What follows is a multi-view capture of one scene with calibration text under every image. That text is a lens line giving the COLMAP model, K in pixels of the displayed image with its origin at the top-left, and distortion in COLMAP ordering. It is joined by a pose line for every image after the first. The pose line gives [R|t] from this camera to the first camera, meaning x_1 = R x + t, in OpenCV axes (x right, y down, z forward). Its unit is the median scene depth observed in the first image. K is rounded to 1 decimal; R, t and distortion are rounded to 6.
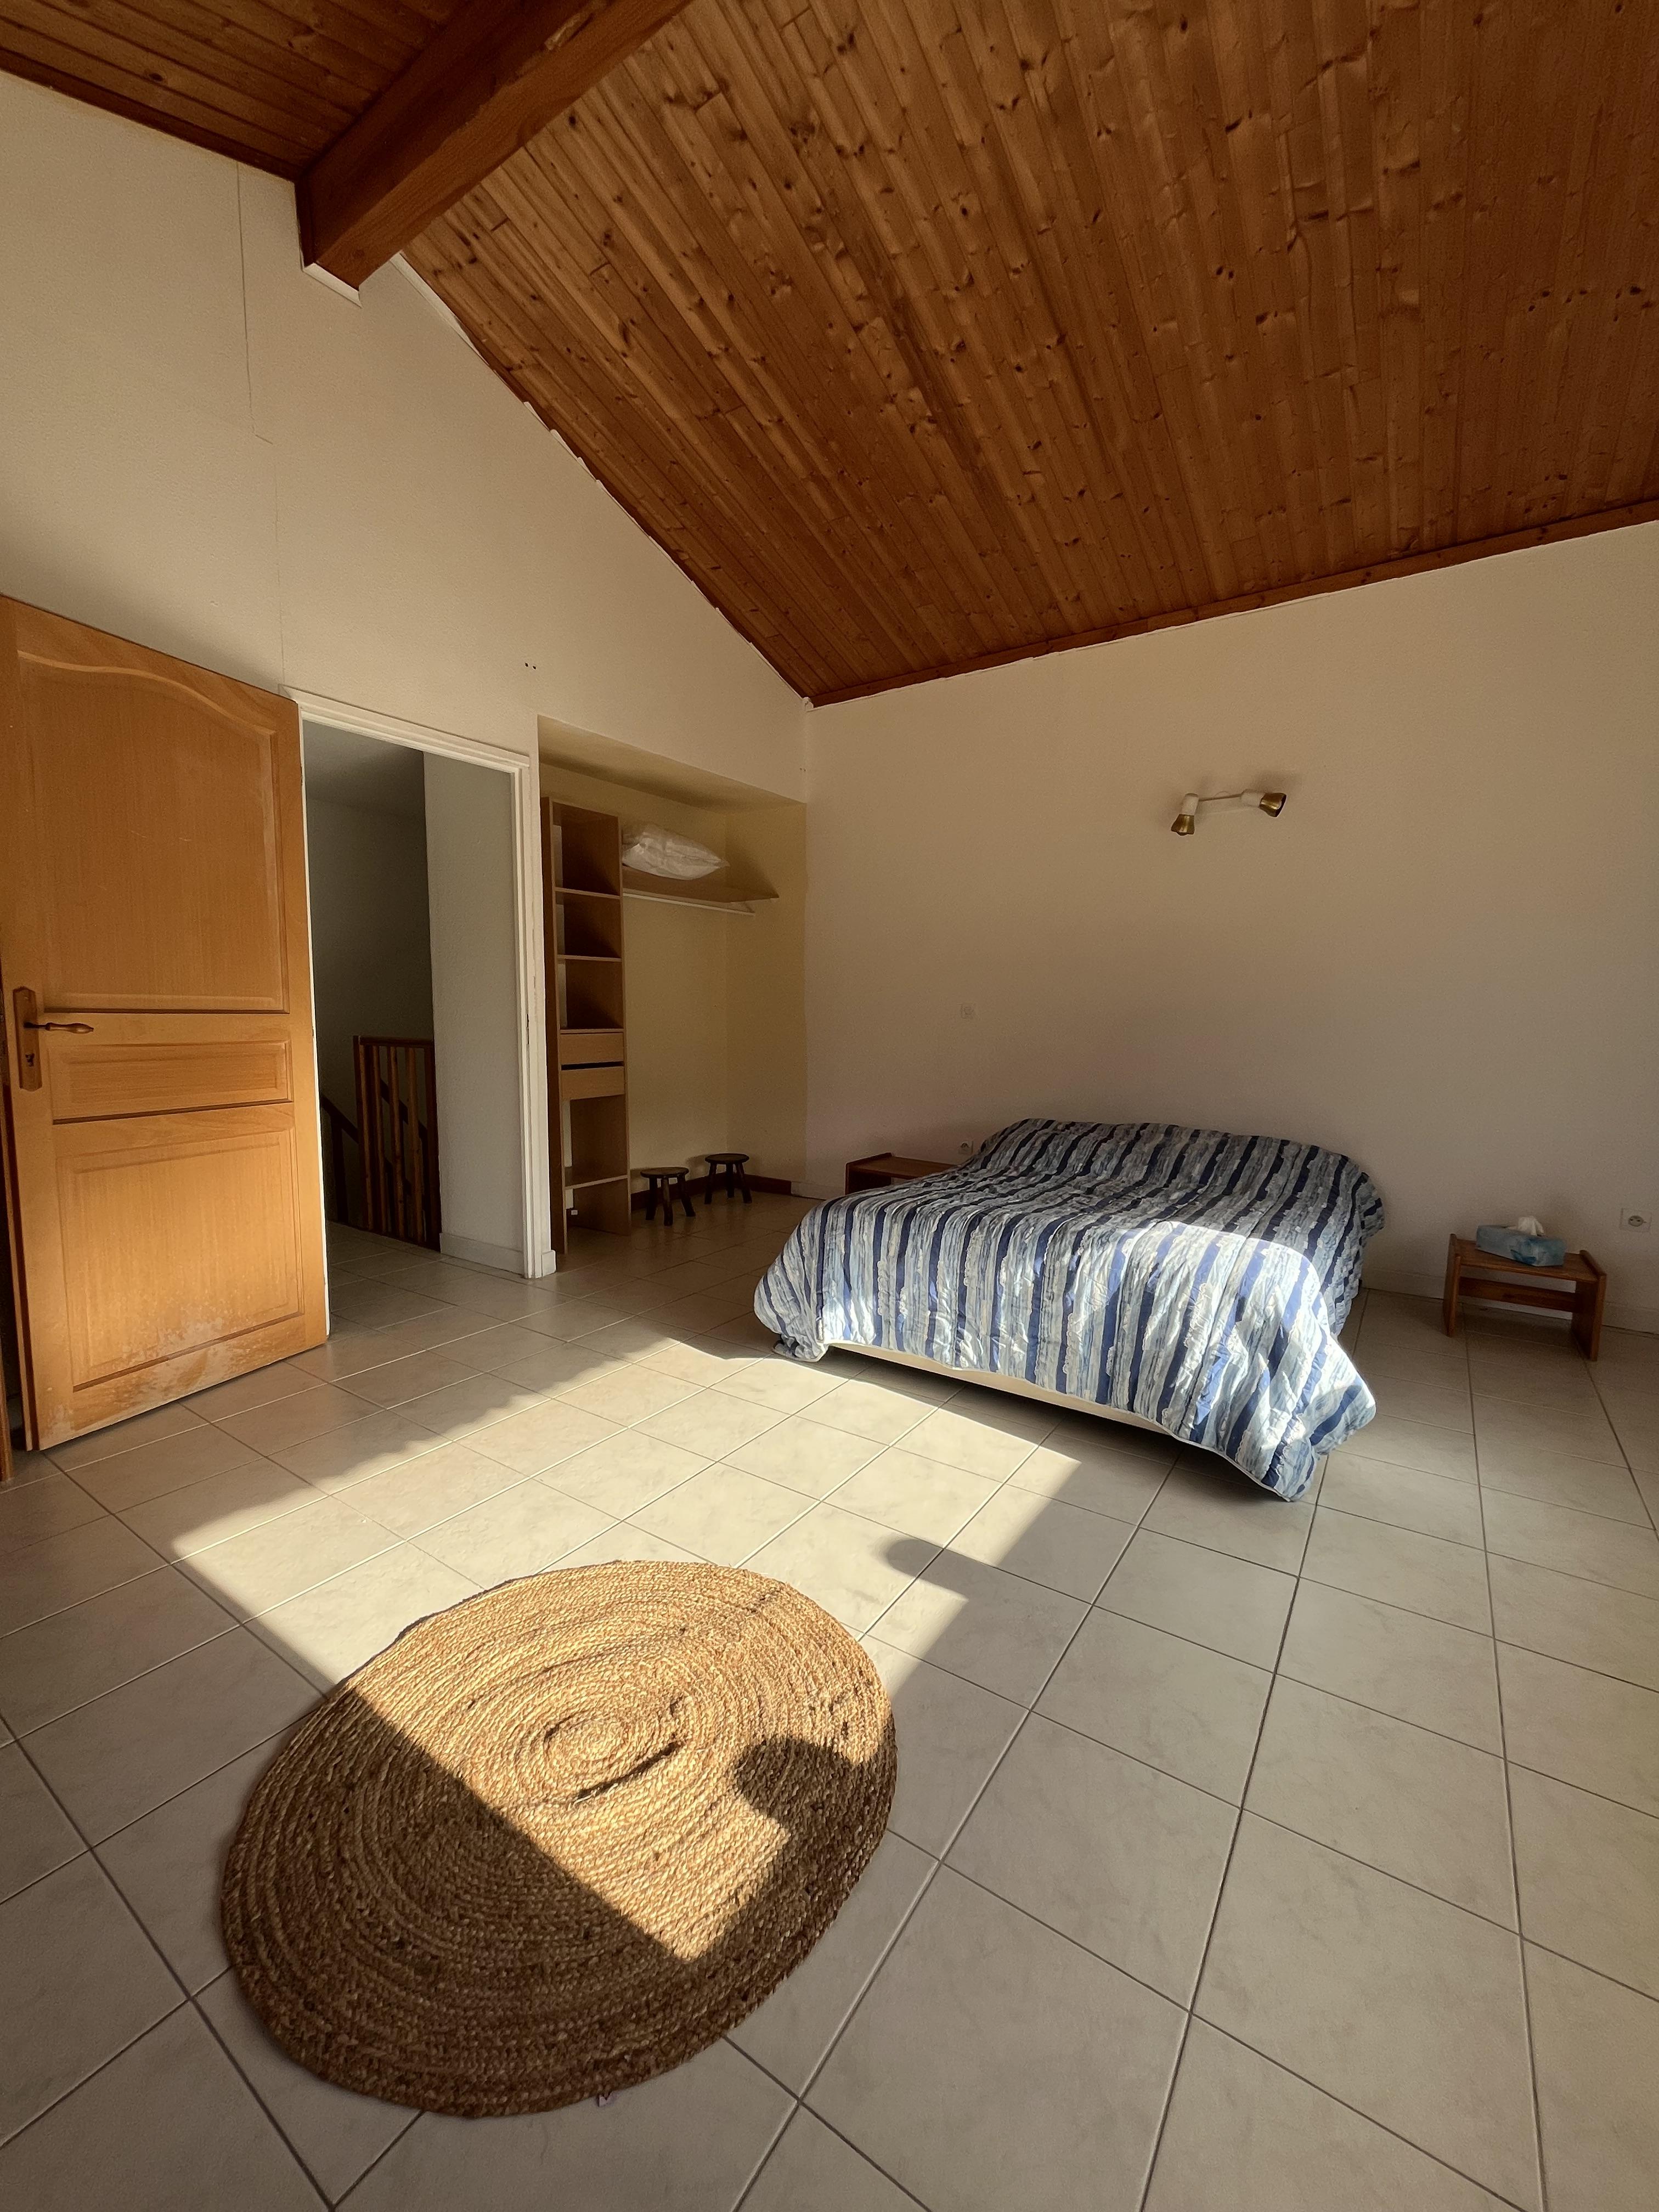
lens RADIAL K [[893.9, 0, 825.2], [0, 893.9, 1103.2], [0, 0, 1]] dist [-0.001780, 0.000274]
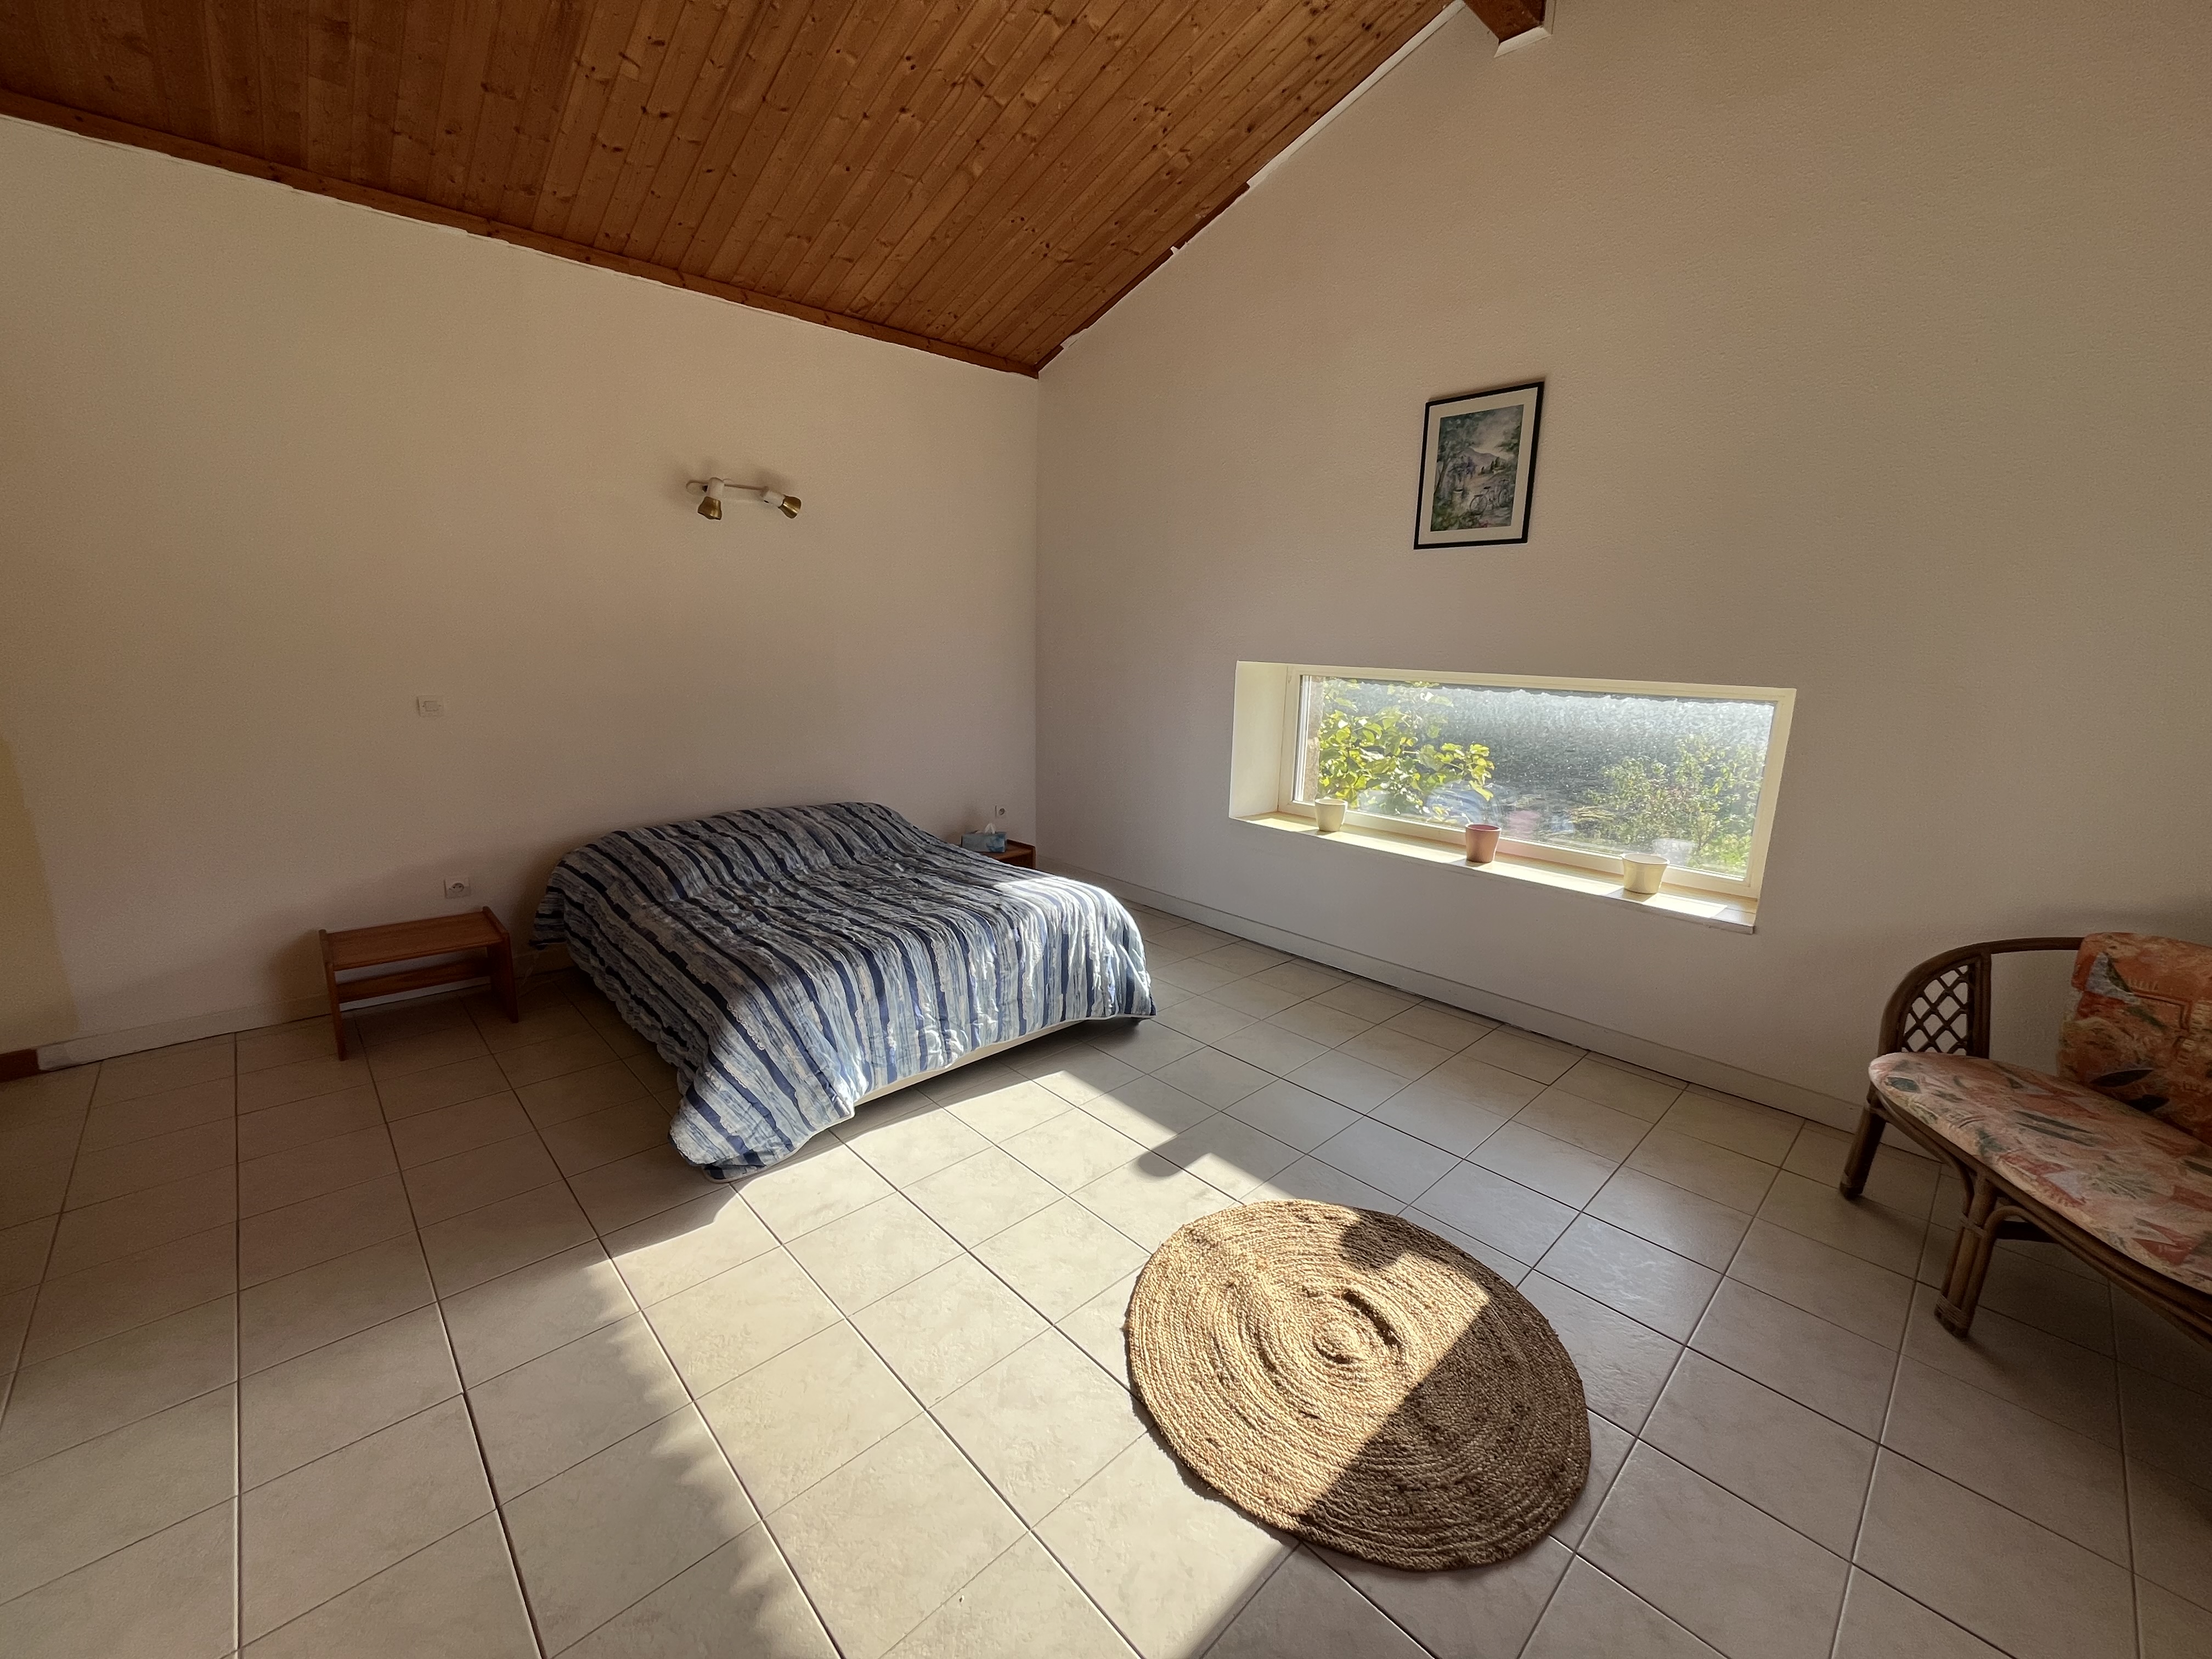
lens RADIAL K [[893.9, 0, 1098.2], [0, 893.9, 828.7], [0, 0, 1]] dist [-0.001780, 0.000274]
pose [[0.213289, -0.220261, 0.951837, -0.823750], [0.083442, 0.974802, 0.206877, -0.207860], [-0.973419, 0.035299, 0.226293, 0.571338]]
